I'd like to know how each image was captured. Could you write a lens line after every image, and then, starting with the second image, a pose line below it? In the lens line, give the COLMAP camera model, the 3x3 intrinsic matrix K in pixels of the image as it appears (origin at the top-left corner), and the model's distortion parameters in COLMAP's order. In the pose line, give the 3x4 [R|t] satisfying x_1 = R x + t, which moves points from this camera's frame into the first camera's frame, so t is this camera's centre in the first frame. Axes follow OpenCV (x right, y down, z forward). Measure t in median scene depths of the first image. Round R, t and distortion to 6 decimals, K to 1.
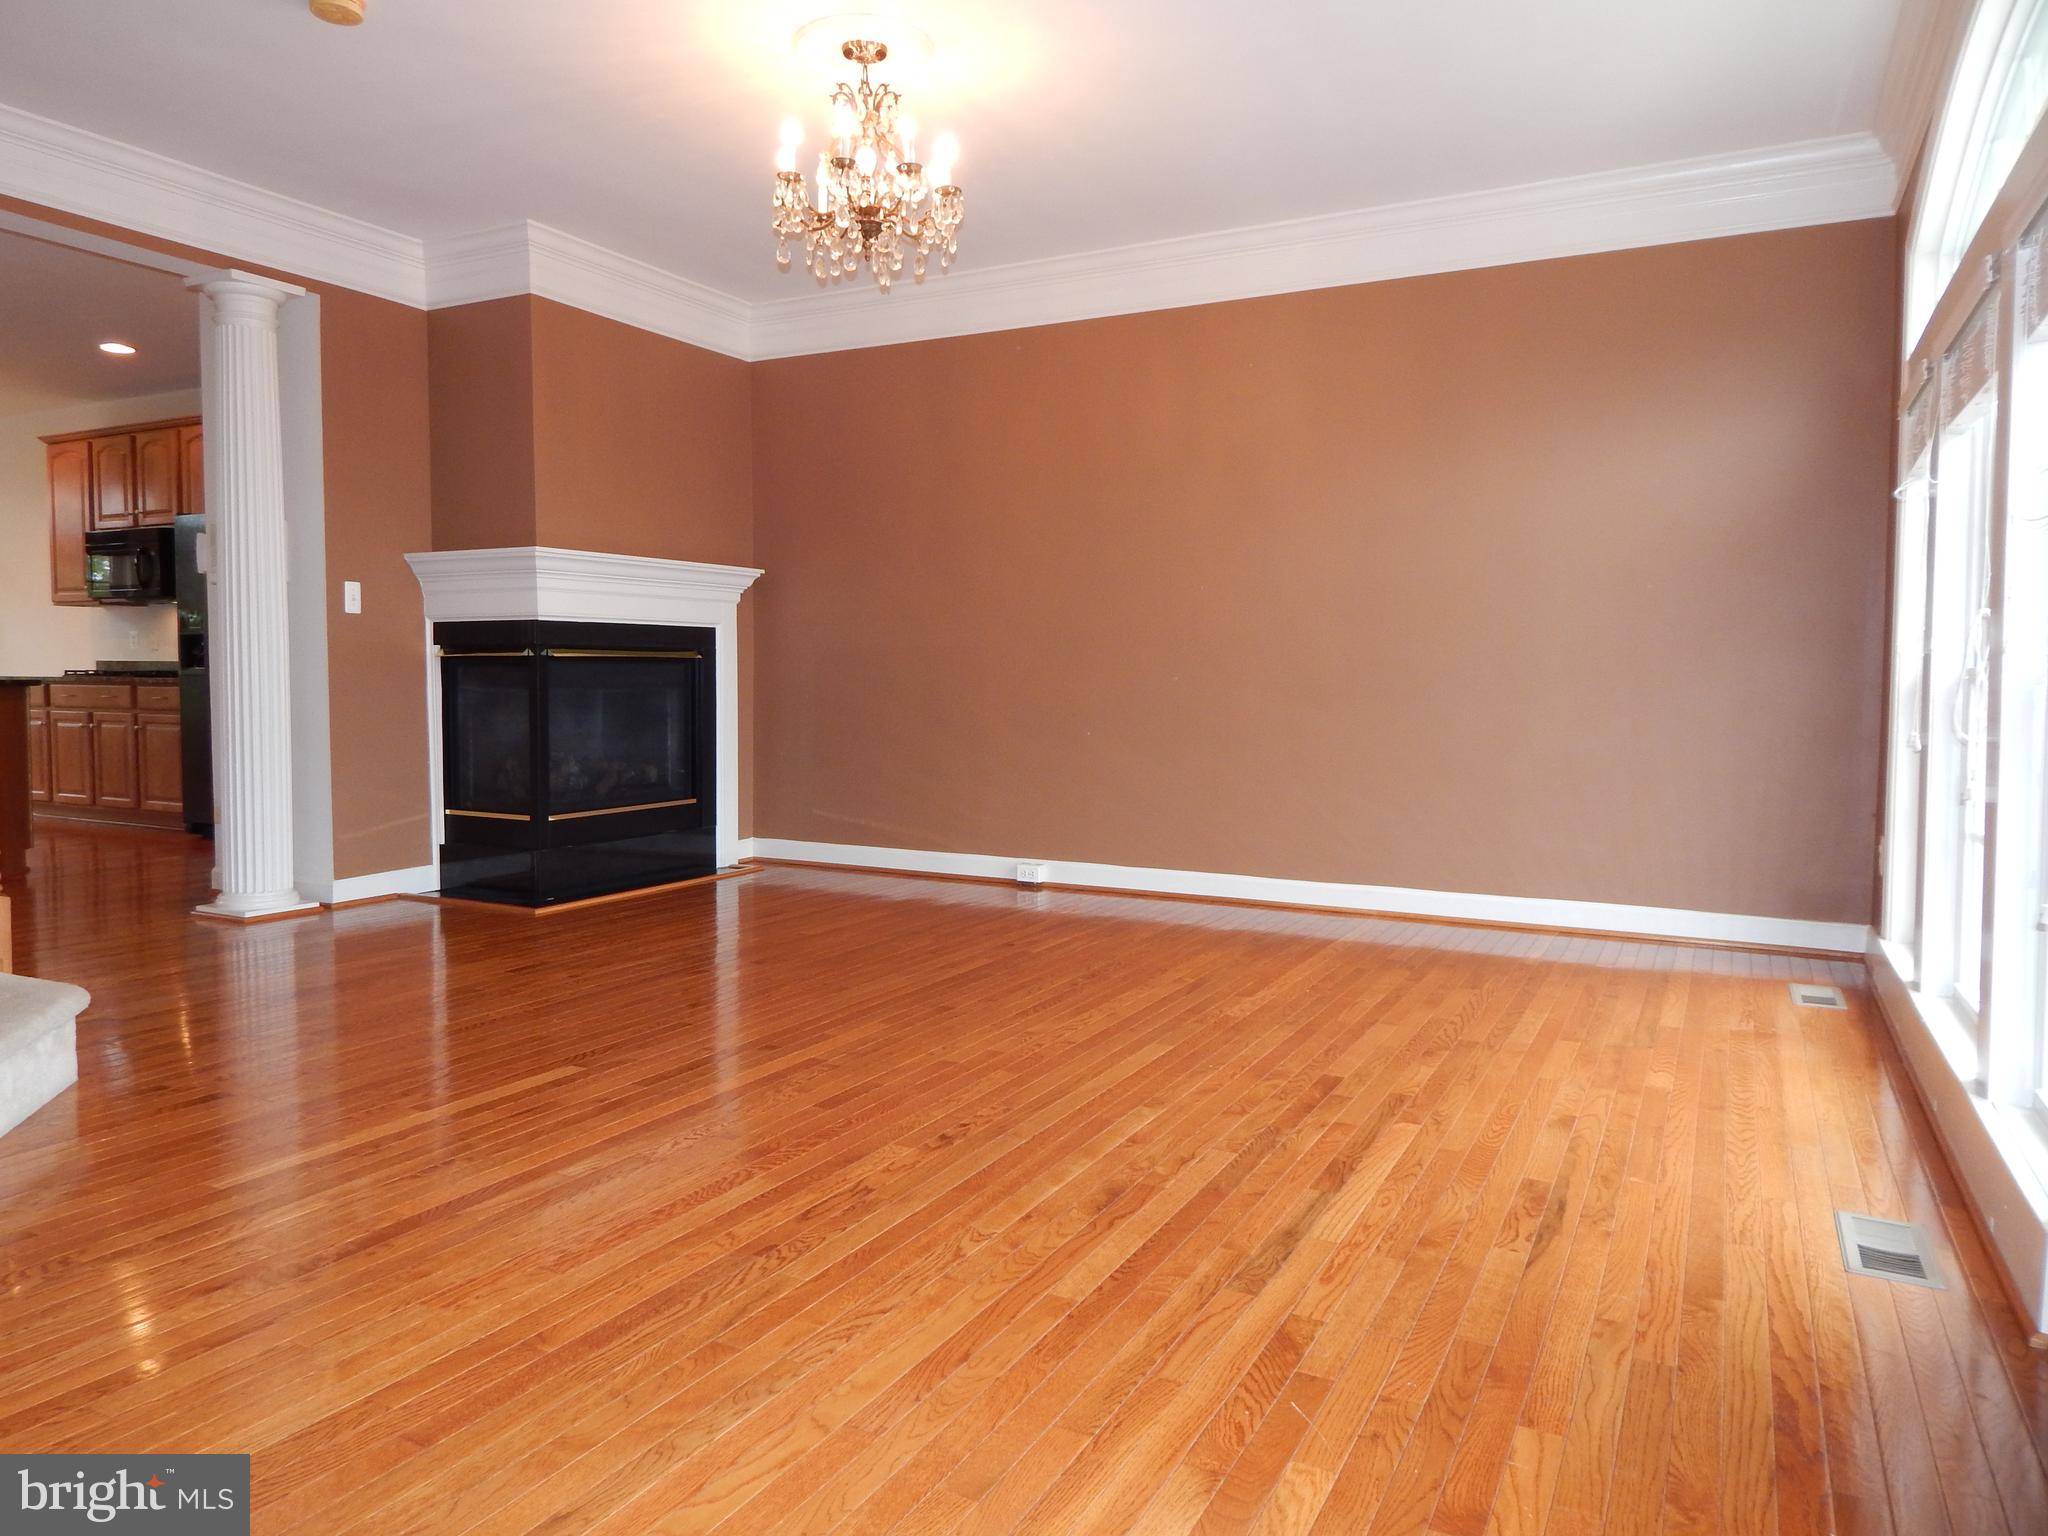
lens RADIAL K [[1369.8, 0, 998.6], [0, 1369.8, 734.4], [0, 0, 1]] dist [0.011030, -0.005224]
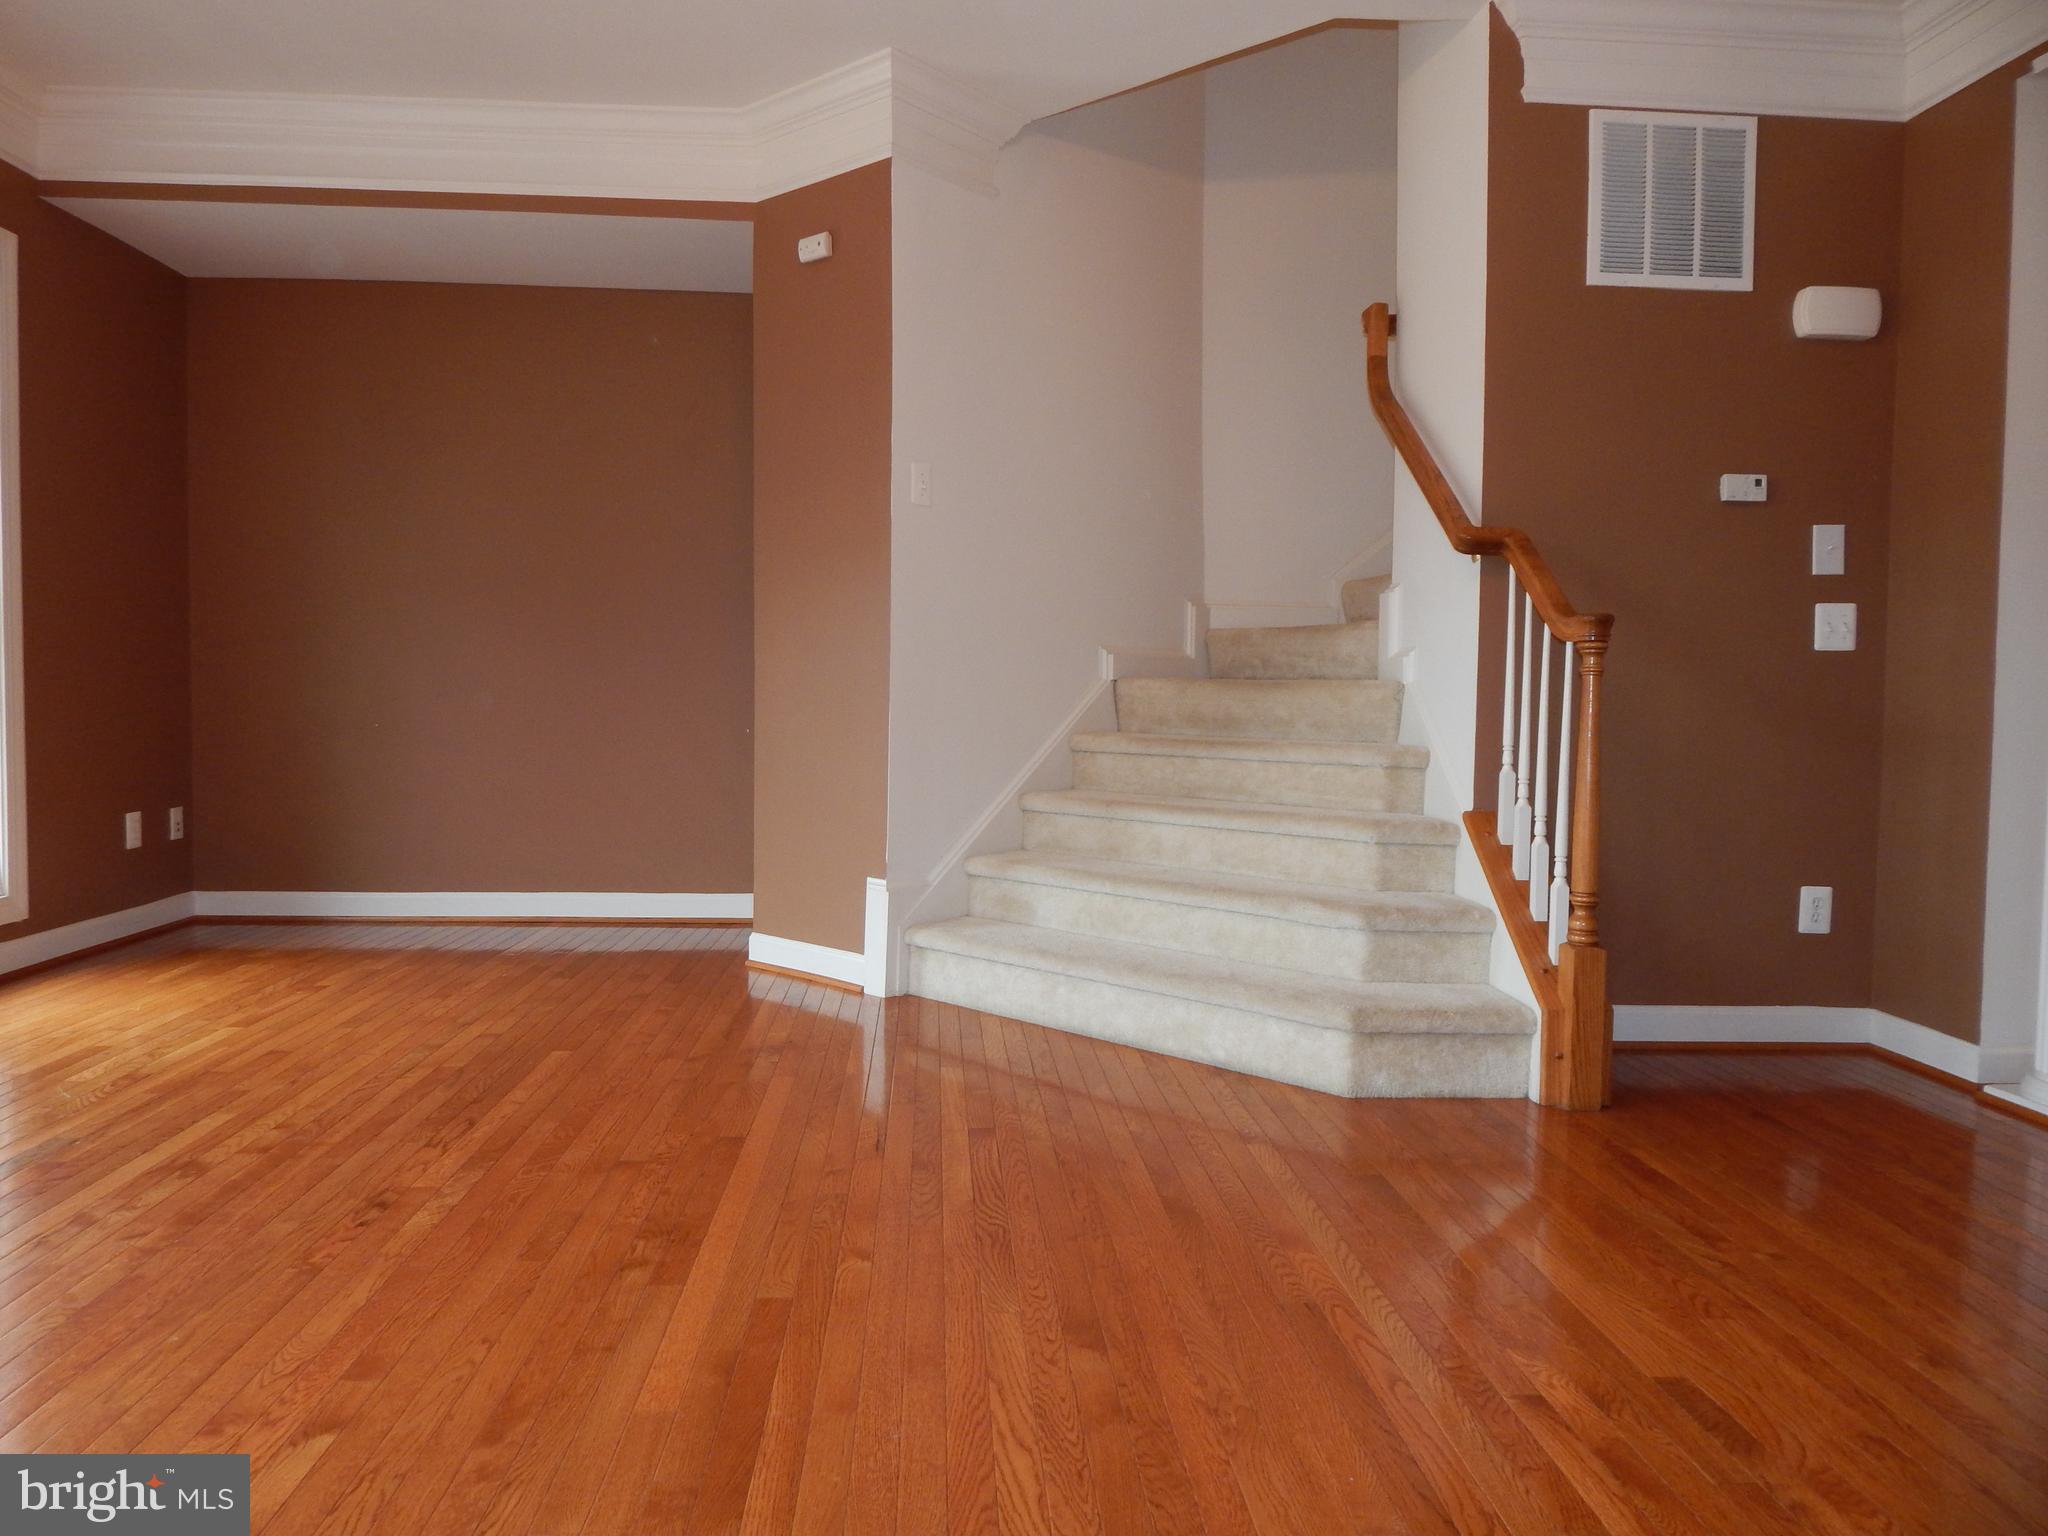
lens RADIAL K [[1369.8, 0, 1011.6], [0, 1369.8, 750.4], [0, 0, 1]] dist [0.011030, -0.005224]
pose [[-0.848794, -0.003414, -0.528712, 0.041947], [-0.050668, 0.995902, 0.074912, -0.036993], [0.526290, 0.090374, -0.845489, 1.015293]]
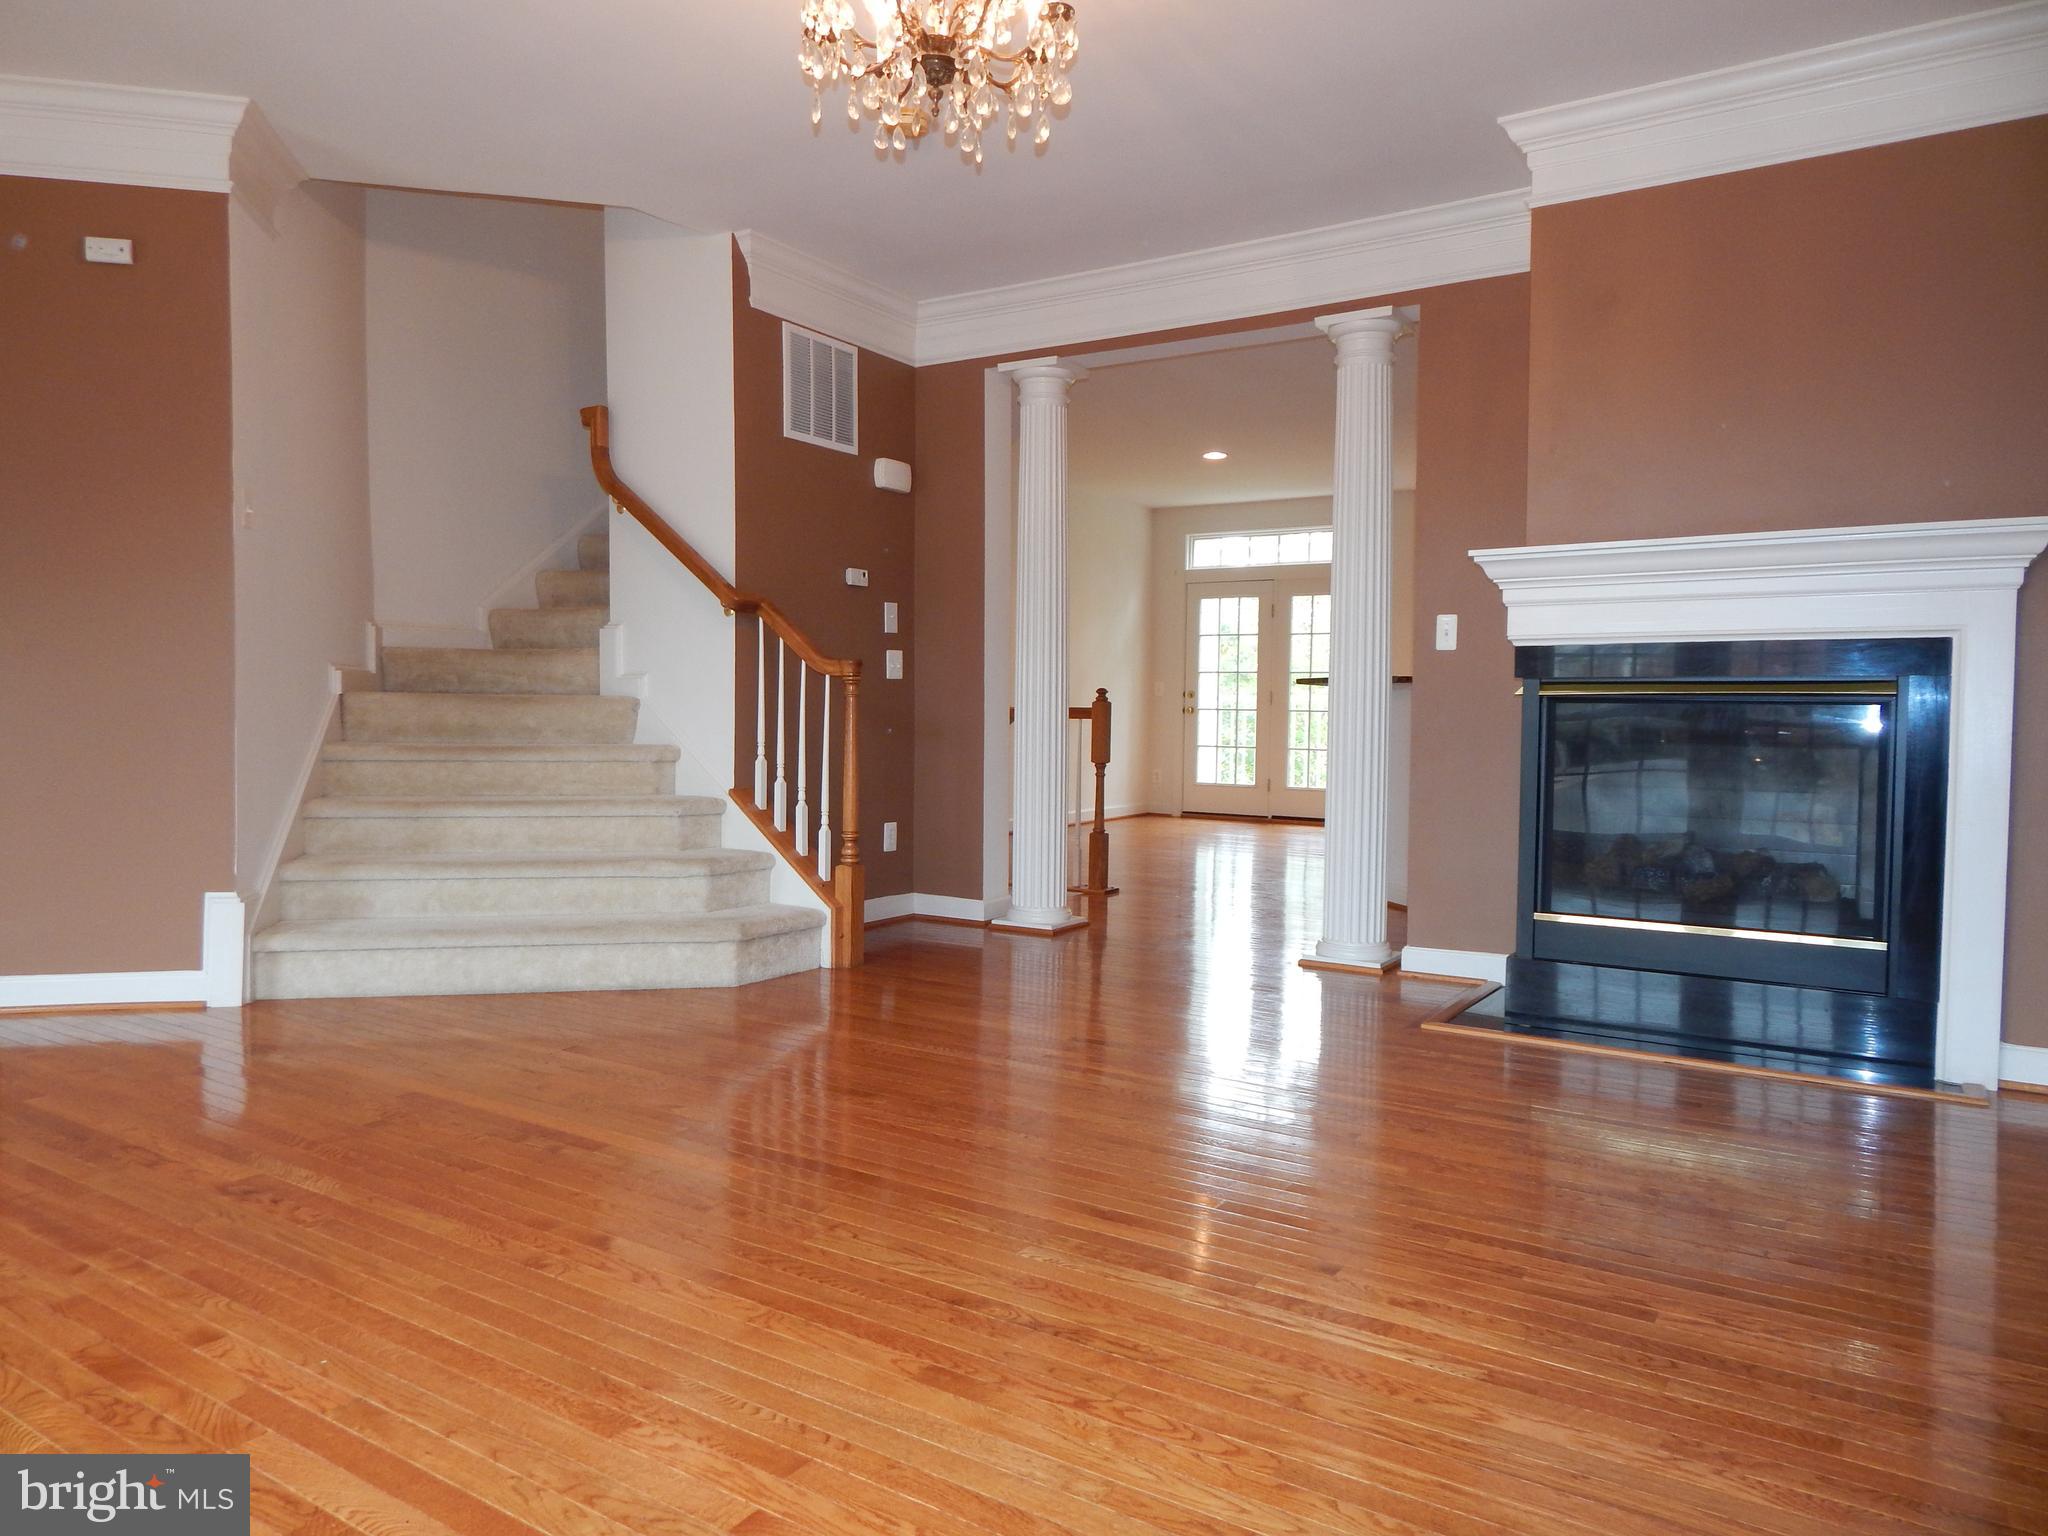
lens RADIAL K [[1369.8, 0, 1035.8], [0, 1369.8, 745.3], [0, 0, 1]] dist [0.011030, -0.005224]
pose [[-0.071728, 0.016752, -0.997284, 0.452874], [-0.057618, 0.998120, 0.020910, -0.031450], [0.995759, 0.058961, -0.070628, 0.844242]]
